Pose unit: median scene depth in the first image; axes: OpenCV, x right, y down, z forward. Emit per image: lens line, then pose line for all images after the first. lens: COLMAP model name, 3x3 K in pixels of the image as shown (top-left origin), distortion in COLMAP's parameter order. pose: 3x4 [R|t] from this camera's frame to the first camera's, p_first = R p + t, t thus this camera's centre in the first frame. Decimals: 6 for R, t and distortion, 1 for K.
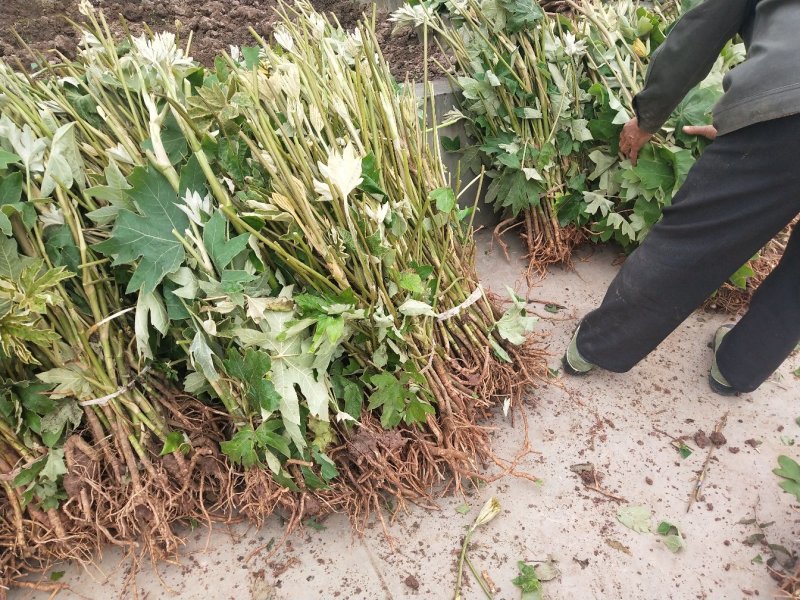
lens RADIAL K [[611.9, 0, 397.1], [0, 611.9, 303.4], [0, 0, 1]] dist [-0.011285, 0.040365]
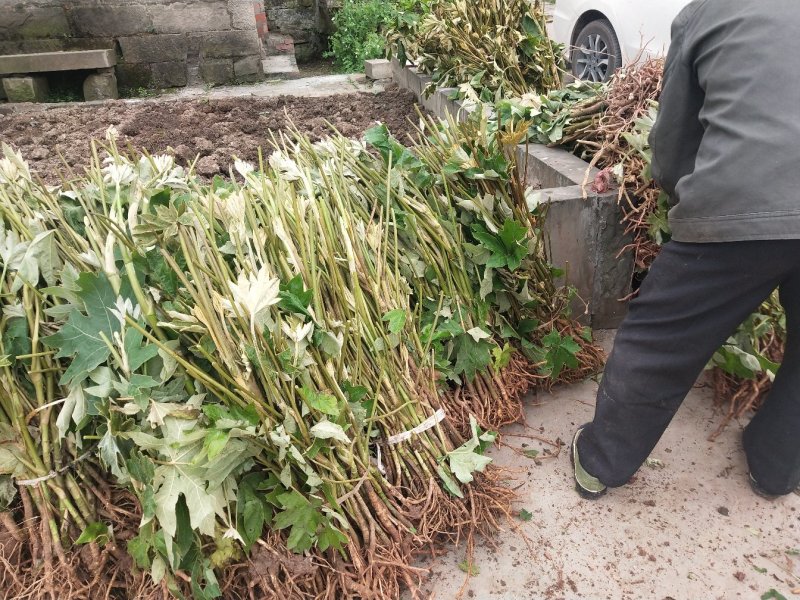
lens RADIAL K [[611.9, 0, 403.2], [0, 611.9, 301.0], [0, 0, 1]] dist [-0.011285, 0.040365]
pose [[0.975134, 0.082169, -0.205822, 0.340556], [-0.113711, 0.982664, -0.146427, -0.067900], [0.190222, 0.166190, 0.967572, 0.034316]]
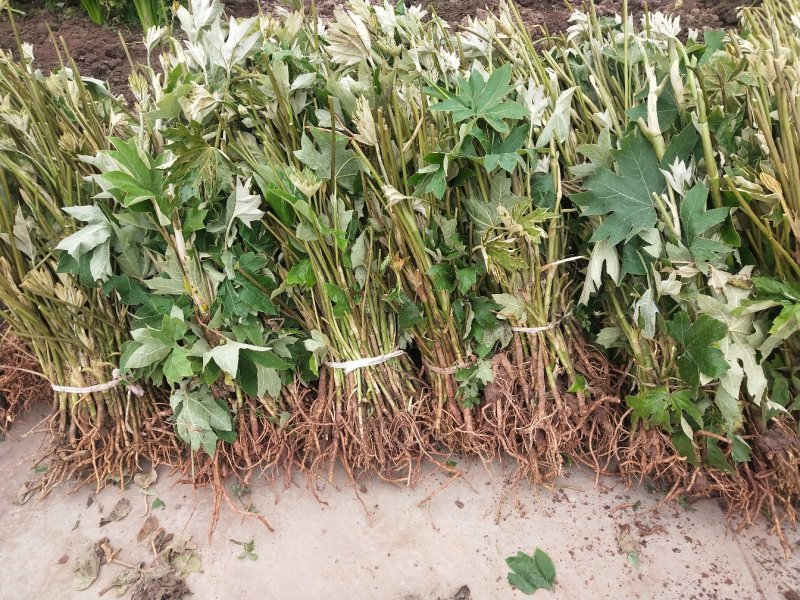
lens RADIAL K [[611.9, 0, 398.2], [0, 611.9, 302.9], [0, 0, 1]] dist [-0.011285, 0.040365]
pose [[0.889371, 0.233132, -0.393280, -0.266686], [-0.229229, 0.971666, 0.057609, 0.100554], [0.395567, 0.038915, 0.917612, -0.152513]]
